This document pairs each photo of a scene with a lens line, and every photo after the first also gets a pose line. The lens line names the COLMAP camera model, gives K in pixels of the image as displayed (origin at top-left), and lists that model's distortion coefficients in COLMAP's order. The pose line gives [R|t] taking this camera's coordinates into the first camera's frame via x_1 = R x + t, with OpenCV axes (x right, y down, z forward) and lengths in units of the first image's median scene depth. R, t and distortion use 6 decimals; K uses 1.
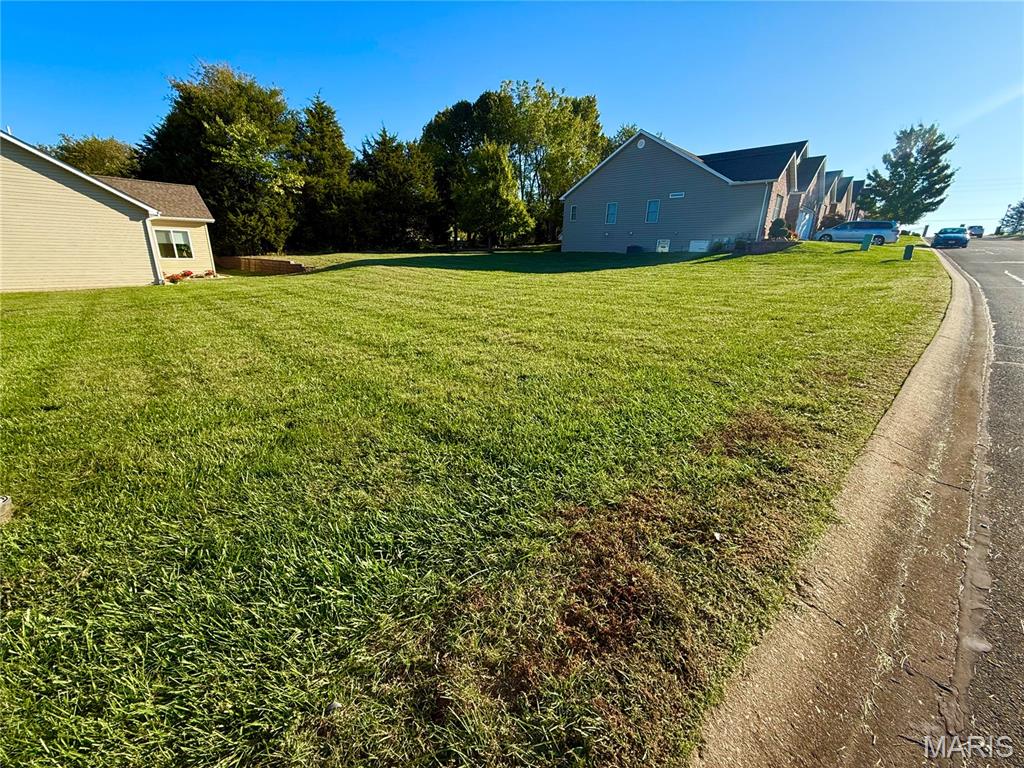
lens RADIAL K [[406.5, 0, 508.9], [0, 406.5, 386.8], [0, 0, 1]] dist [-0.000164, 0.000306]
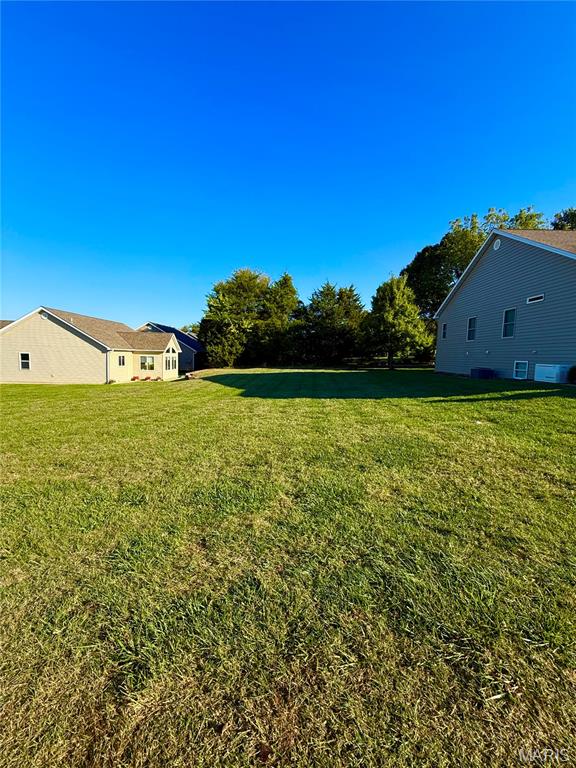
lens RADIAL K [[304.9, 0, 288.0], [0, 304.9, 384.0], [0, 0, 1]] dist [-0.000164, 0.000306]
pose [[0.675645, 0.062793, -0.734548, 7.368007], [-0.241726, 0.960154, -0.140263, -2.371813], [0.696472, 0.272327, 0.663901, 5.934855]]
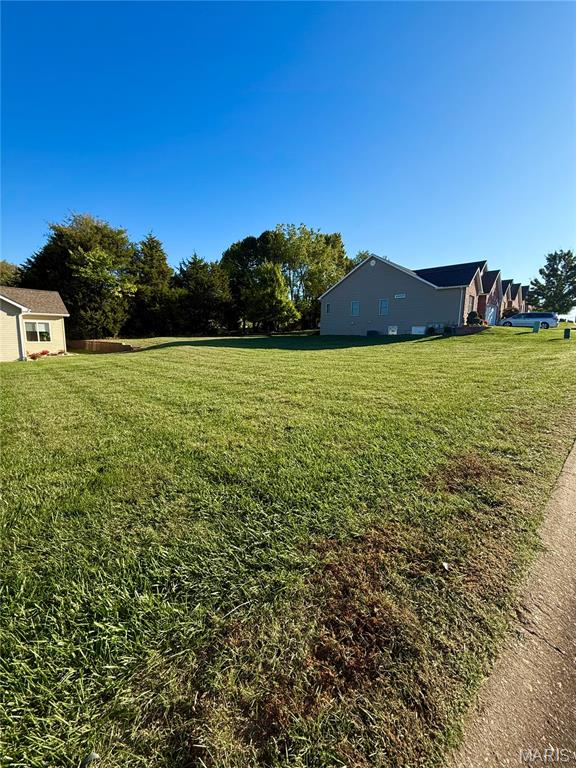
lens RADIAL K [[304.9, 0, 288.0], [0, 304.9, 384.0], [0, 0, 1]] dist [-0.000164, 0.000306]
pose [[0.999837, -0.009761, 0.015166, 0.030848], [0.012083, 0.986805, -0.161463, -0.010690], [-0.013390, 0.161620, 0.986762, 0.030856]]
